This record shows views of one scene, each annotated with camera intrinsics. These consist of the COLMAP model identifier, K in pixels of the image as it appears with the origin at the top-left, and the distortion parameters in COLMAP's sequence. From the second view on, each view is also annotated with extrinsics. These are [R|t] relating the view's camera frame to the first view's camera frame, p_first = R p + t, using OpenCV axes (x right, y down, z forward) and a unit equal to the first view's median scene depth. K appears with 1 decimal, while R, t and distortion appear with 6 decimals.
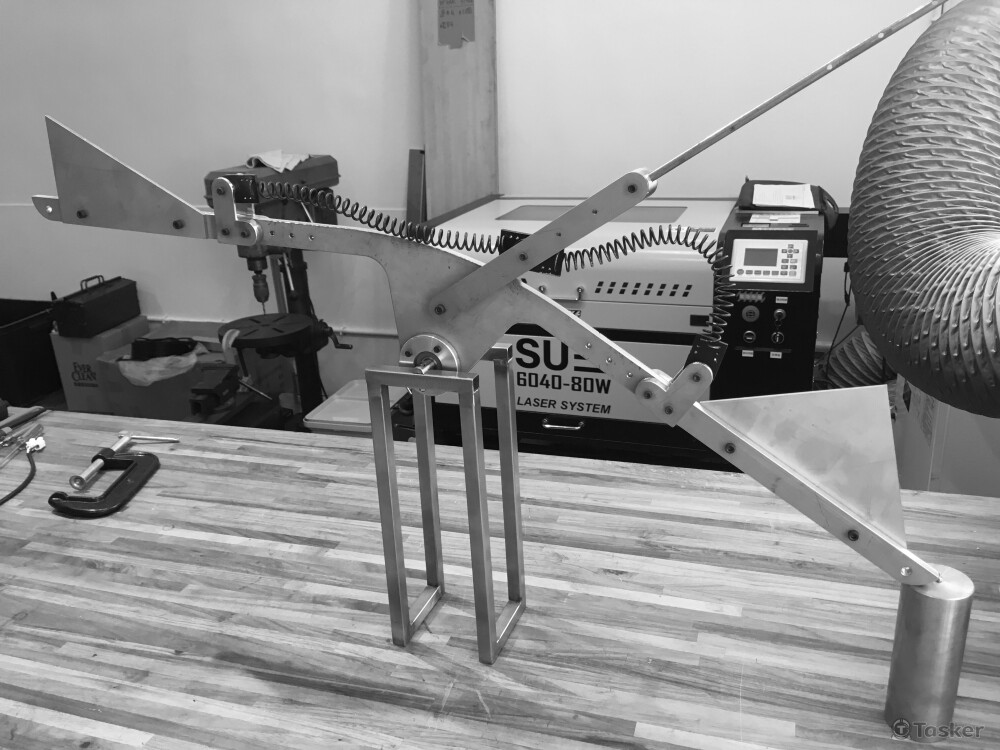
lens RADIAL K [[881.2, 0, 501.9], [0, 881.2, 374.3], [0, 0, 1]] dist [0.060422, -0.103024]
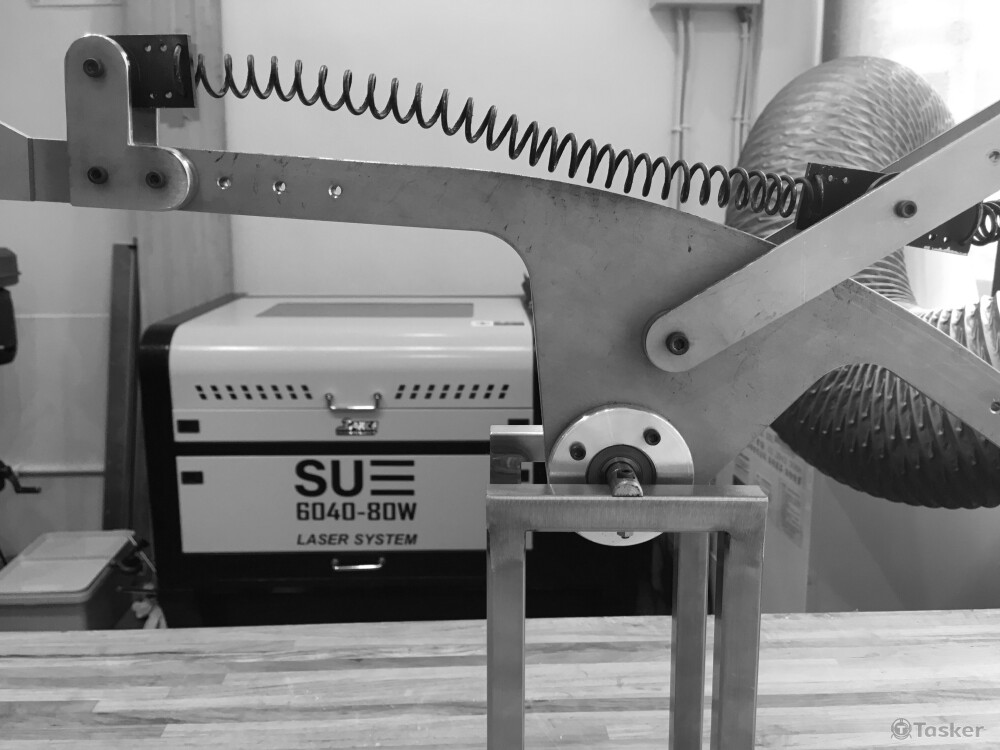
lens RADIAL K [[881.2, 0, 503.8], [0, 881.2, 371.2], [0, 0, 1]] dist [0.060422, -0.103024]
pose [[0.934854, -0.028382, 0.353897, -0.089261], [0.078547, 0.988632, -0.128204, -0.003111], [-0.346235, 0.147649, 0.926456, 0.182712]]
